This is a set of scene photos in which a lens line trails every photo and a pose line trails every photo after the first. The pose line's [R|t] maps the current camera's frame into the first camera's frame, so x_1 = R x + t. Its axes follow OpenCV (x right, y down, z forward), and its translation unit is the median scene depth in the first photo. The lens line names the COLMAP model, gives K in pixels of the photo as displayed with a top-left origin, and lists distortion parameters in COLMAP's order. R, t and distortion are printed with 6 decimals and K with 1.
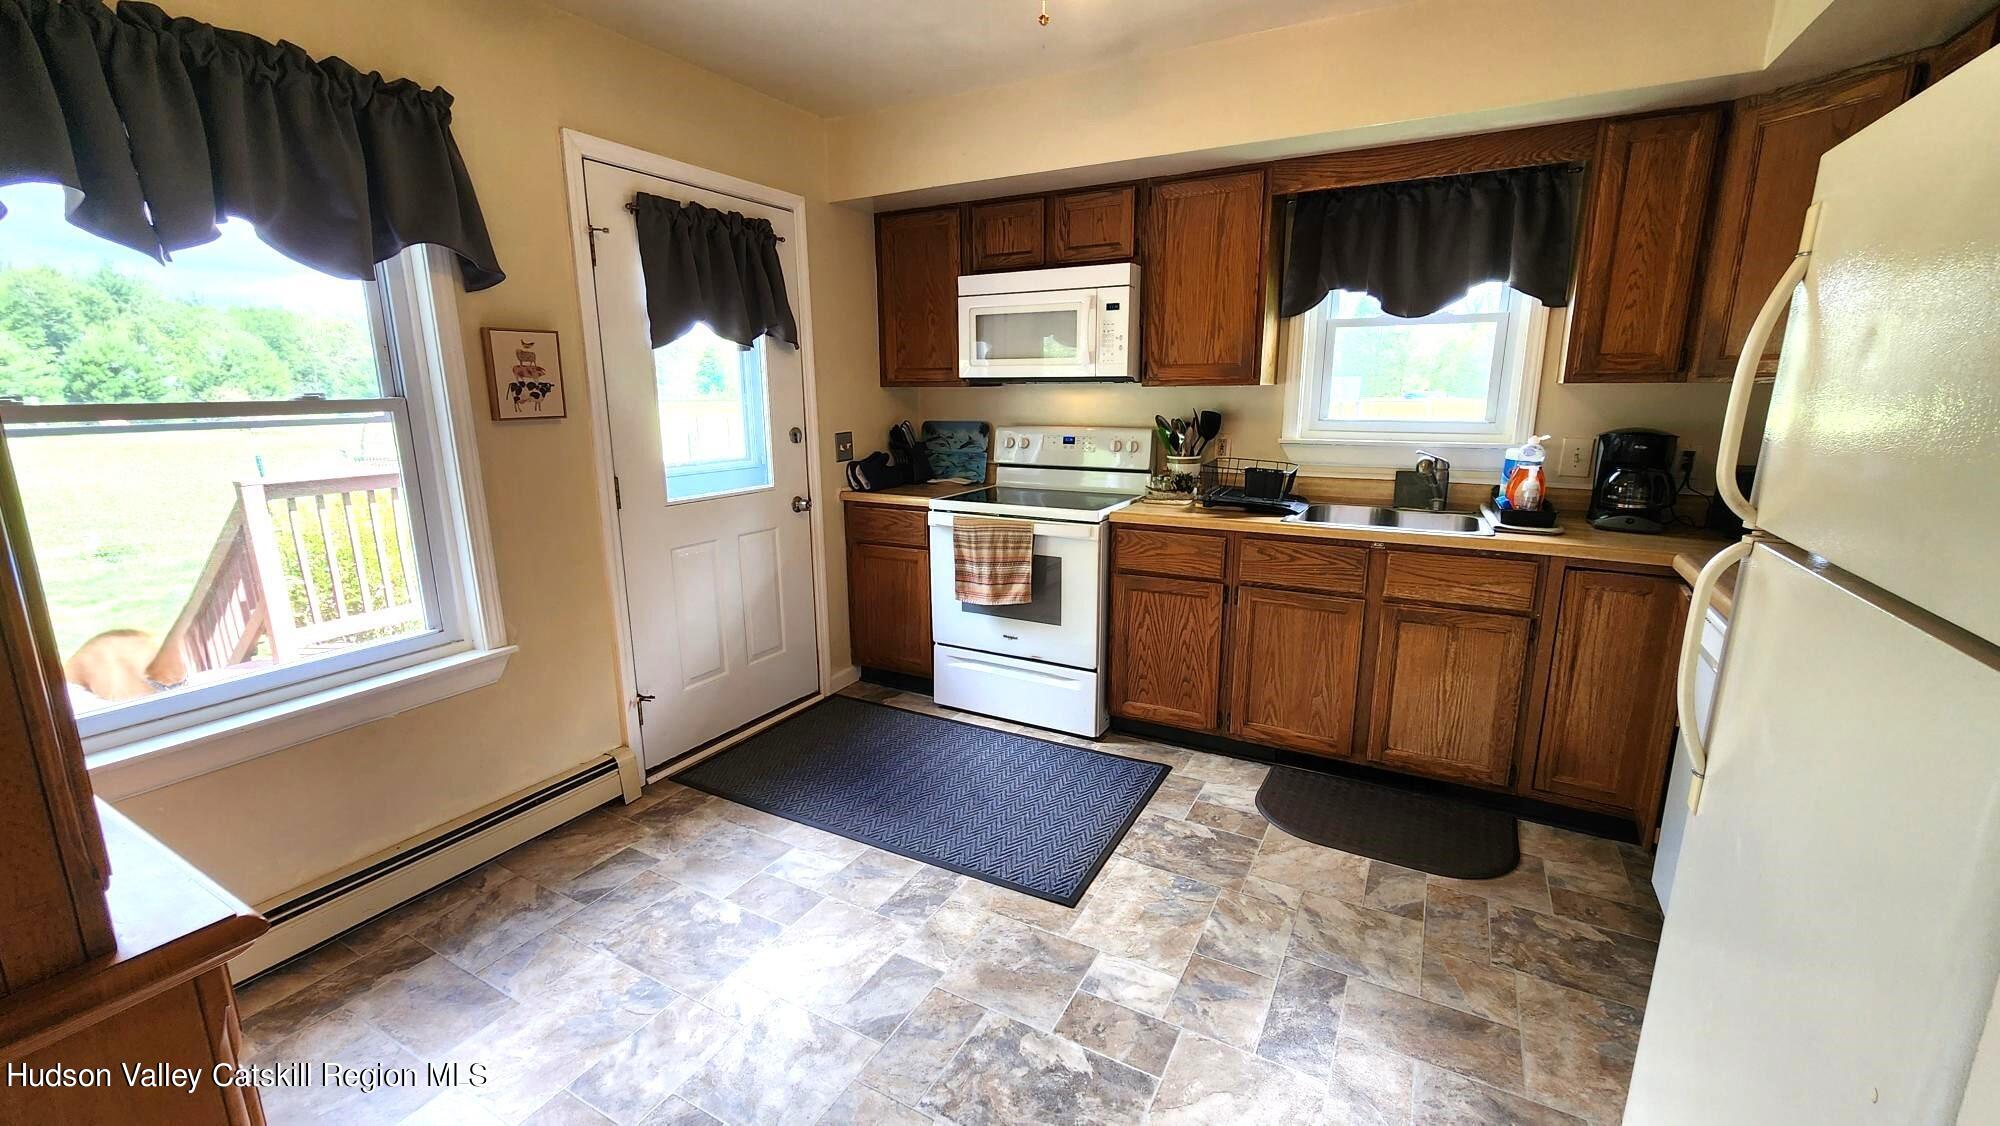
lens RADIAL K [[821.3, 0, 1000.0], [0, 821.3, 563.0], [0, 0, 1]] dist [0.000611, -0.003913]
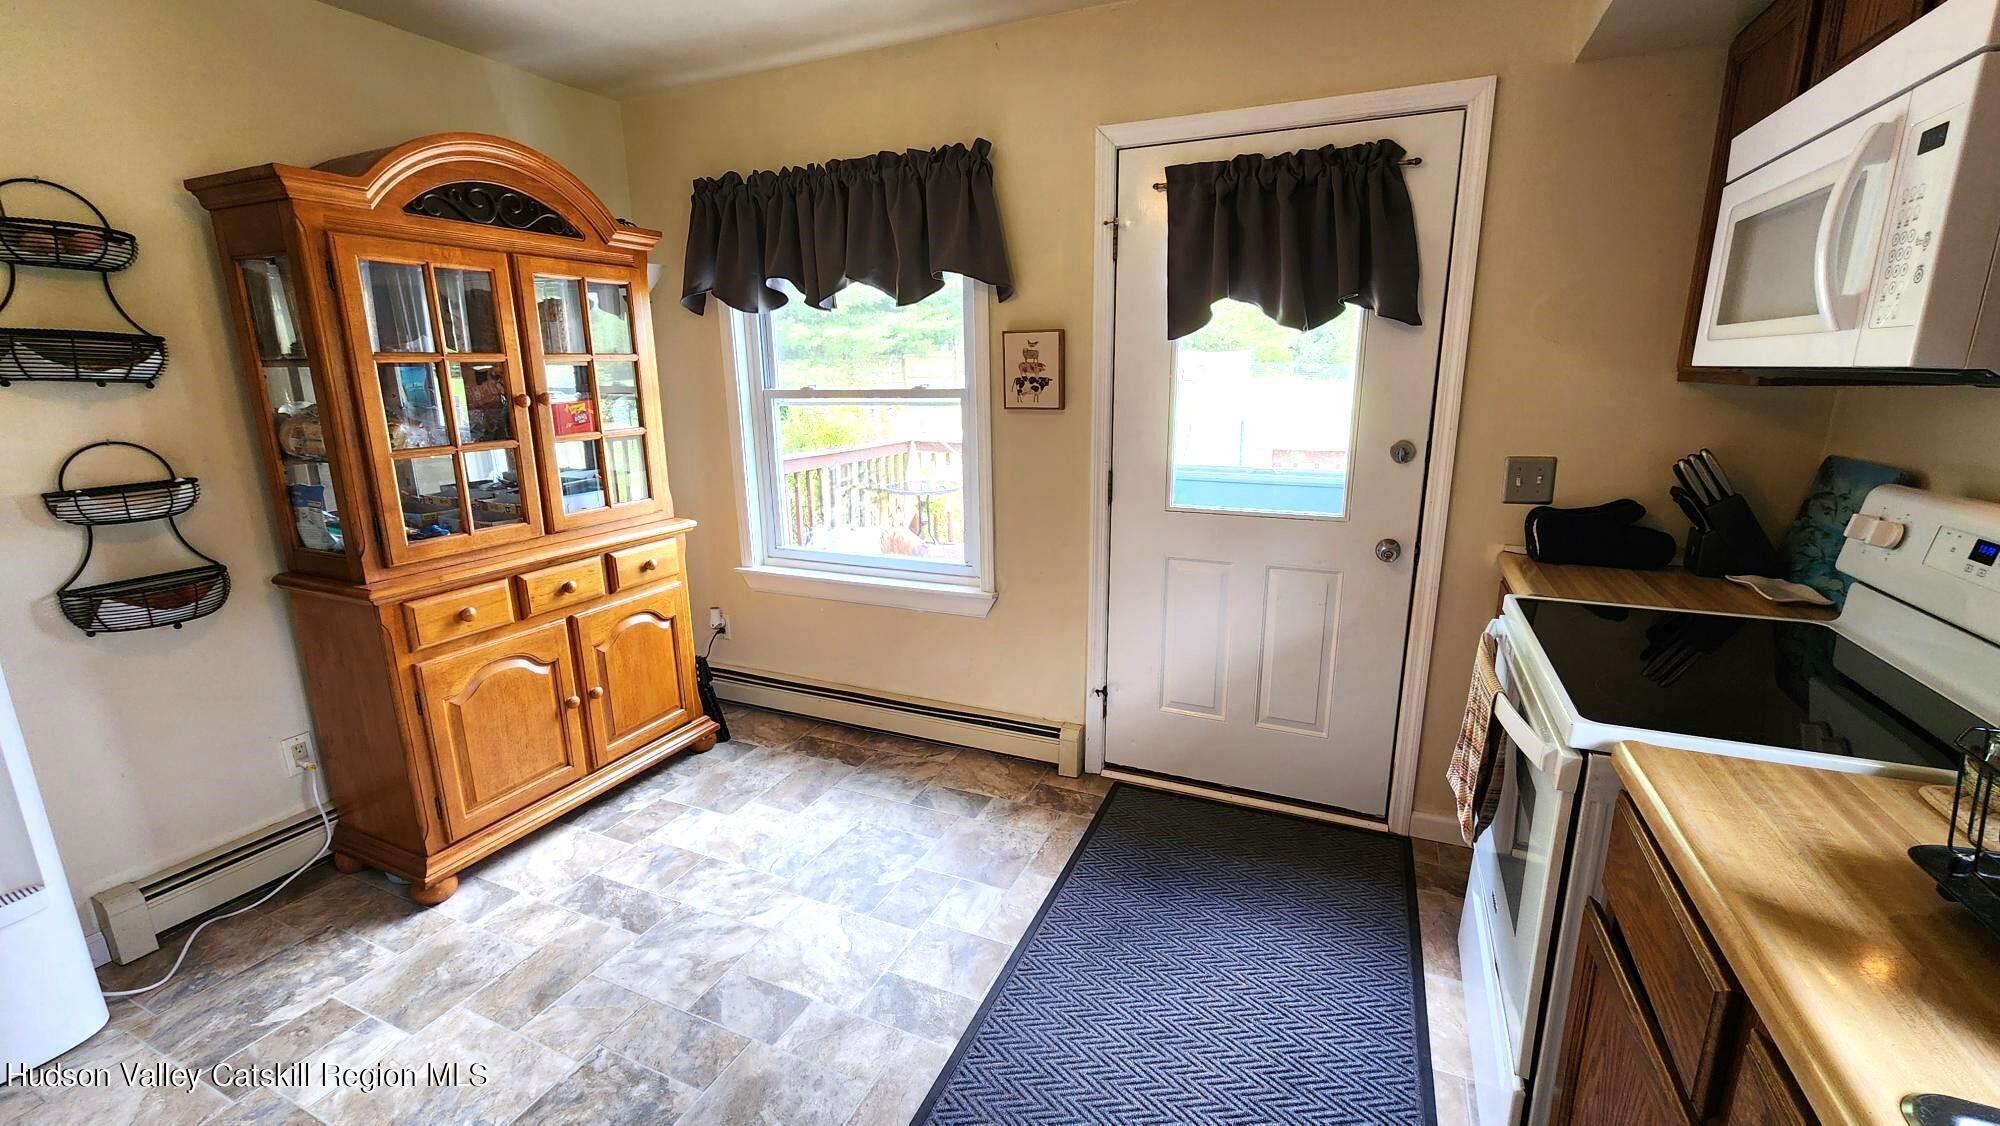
lens RADIAL K [[821.3, 0, 1000.0], [0, 821.3, 563.0], [0, 0, 1]] dist [0.000611, -0.003913]
pose [[0.079484, 0.235831, -0.968538, 0.572079], [-0.200835, 0.955477, 0.216169, -0.206815], [0.976395, 0.177334, 0.123308, 0.845814]]
